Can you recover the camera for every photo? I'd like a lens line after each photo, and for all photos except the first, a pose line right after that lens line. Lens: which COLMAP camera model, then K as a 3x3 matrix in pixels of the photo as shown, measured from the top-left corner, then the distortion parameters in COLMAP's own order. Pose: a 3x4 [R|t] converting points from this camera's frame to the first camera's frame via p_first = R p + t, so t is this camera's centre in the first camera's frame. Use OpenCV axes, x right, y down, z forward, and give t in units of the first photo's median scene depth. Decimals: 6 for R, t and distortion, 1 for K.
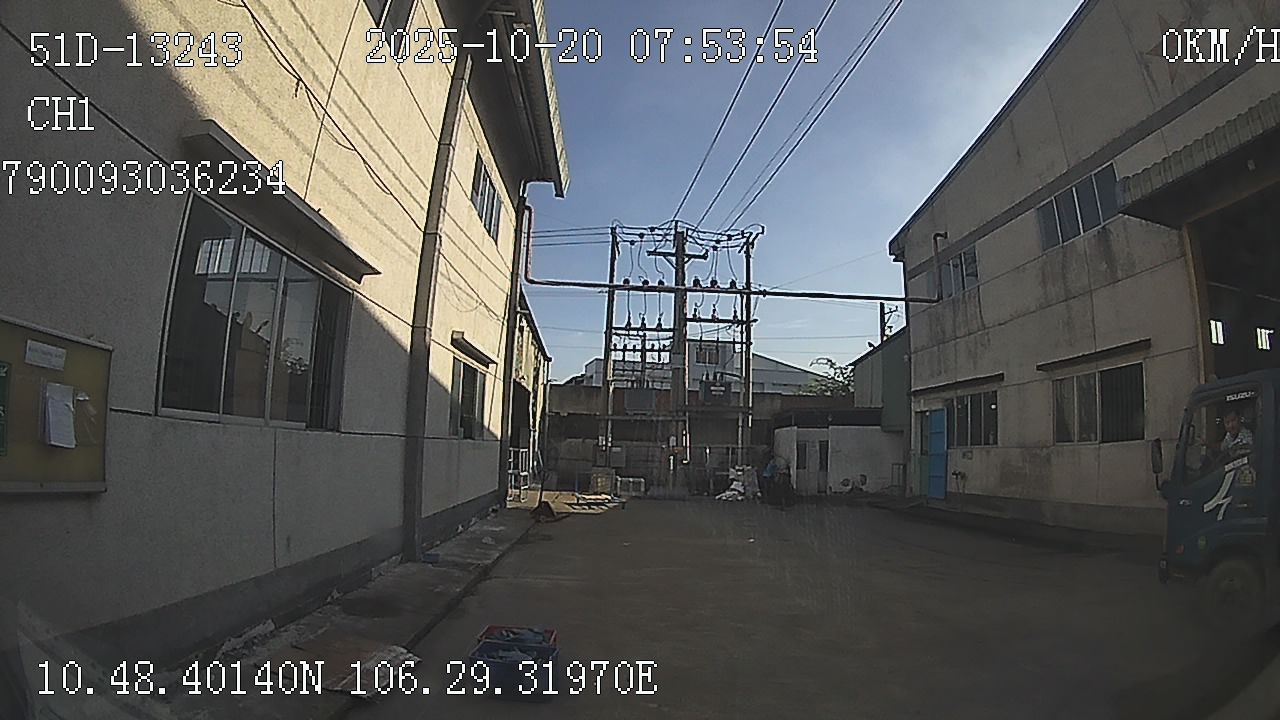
lens RADIAL K [[823.7, 0, 693.7], [0, 823.7, 334.9], [0, 0, 1]] dist [-0.284843, 0.003369]
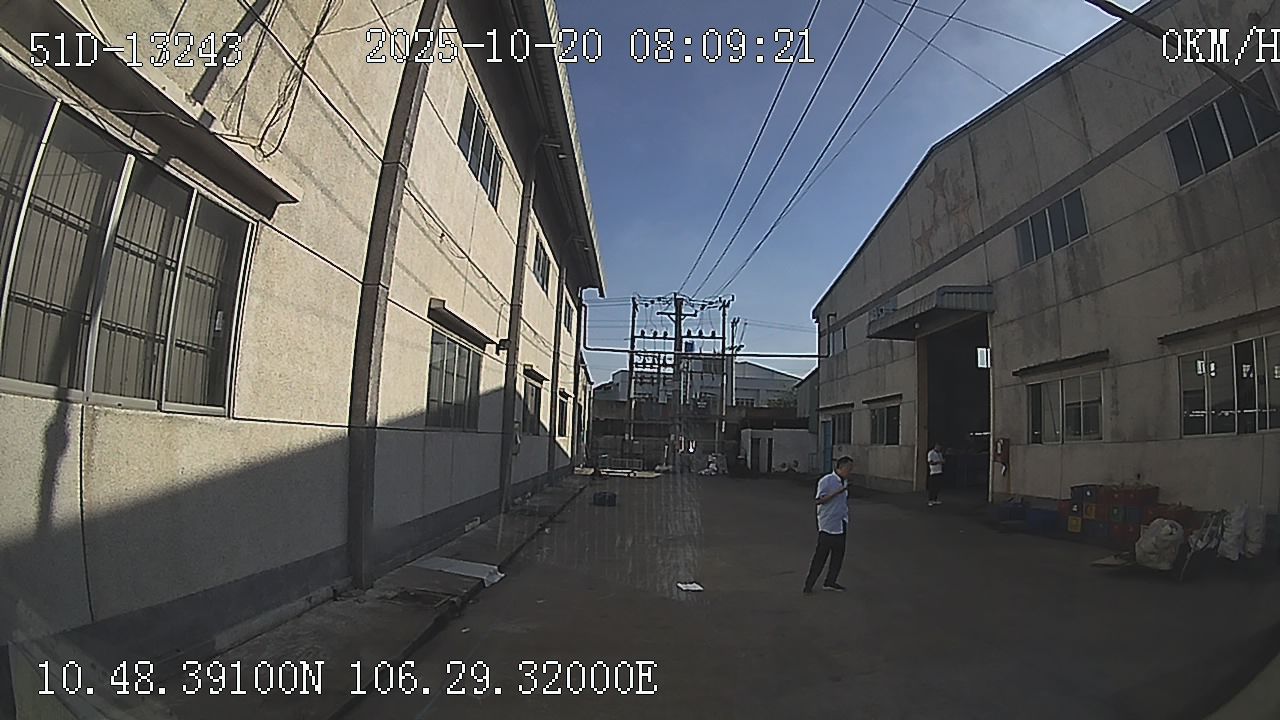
lens RADIAL K [[1046.6, 0, 640.0], [0, 1046.6, 360.0], [0, 0, 1]] dist [-0.425848, 0.001517]
pose [[0.995497, 0.003659, -0.094724, 0.100209], [0.002222, 0.998080, 0.061904, -0.139326], [0.094768, -0.061835, 0.993577, -0.964052]]
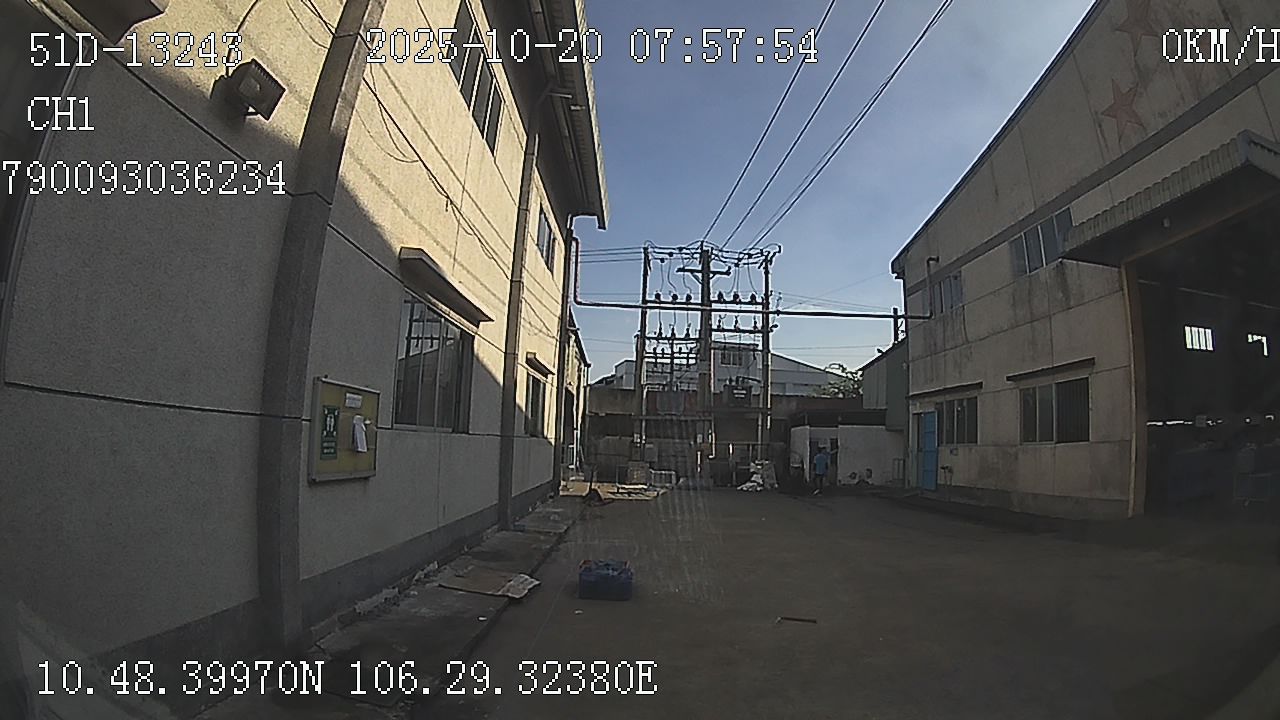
lens RADIAL K [[870.3, 0, 663.4], [0, 870.3, 341.5], [0, 0, 1]] dist [-0.290949, -0.000873]
pose [[0.998008, -0.001139, -0.063072, 0.000434], [0.002310, 0.999826, 0.018491, -0.025789], [0.063040, -0.018600, 0.997838, -0.190034]]
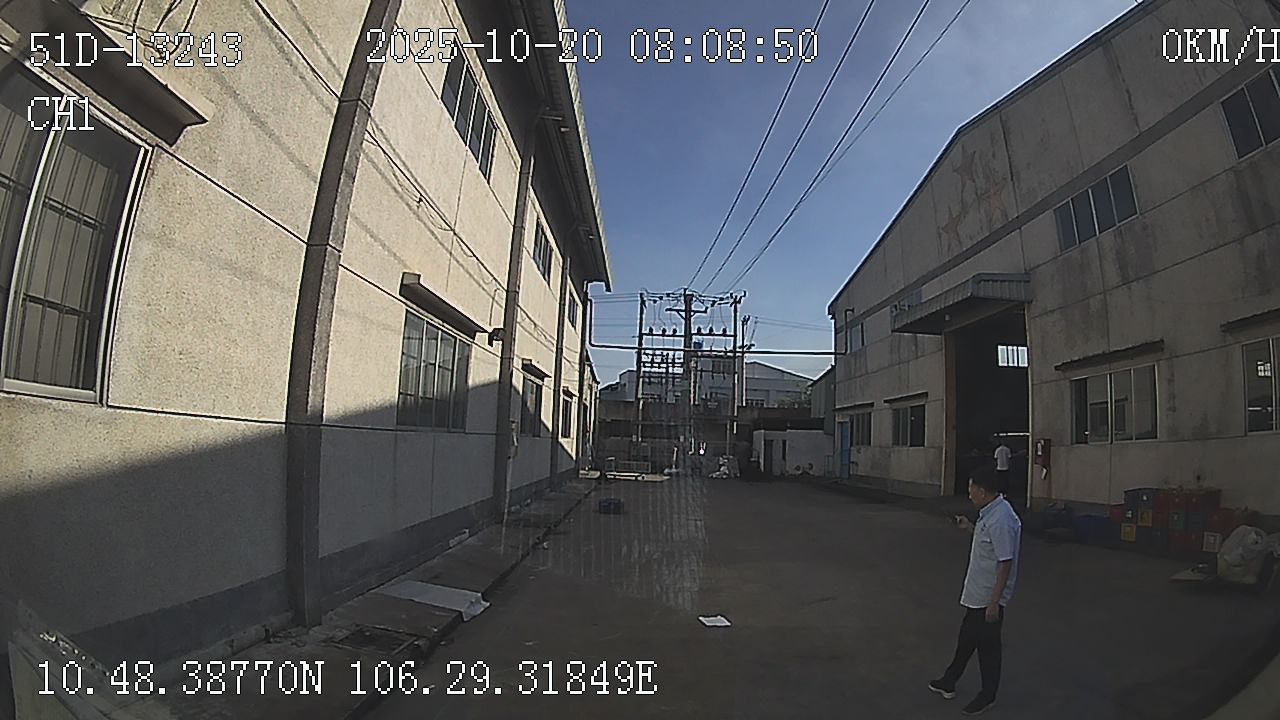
lens RADIAL K [[1017.8, 0, 639.8], [0, 1017.8, 343.1], [0, 0, 1]] dist [-0.396706, 0.072579]
pose [[0.994914, 0.002048, -0.100704, 0.083439], [0.002137, 0.999139, 0.041430, -0.120863], [0.100702, -0.041434, 0.994053, -0.832284]]
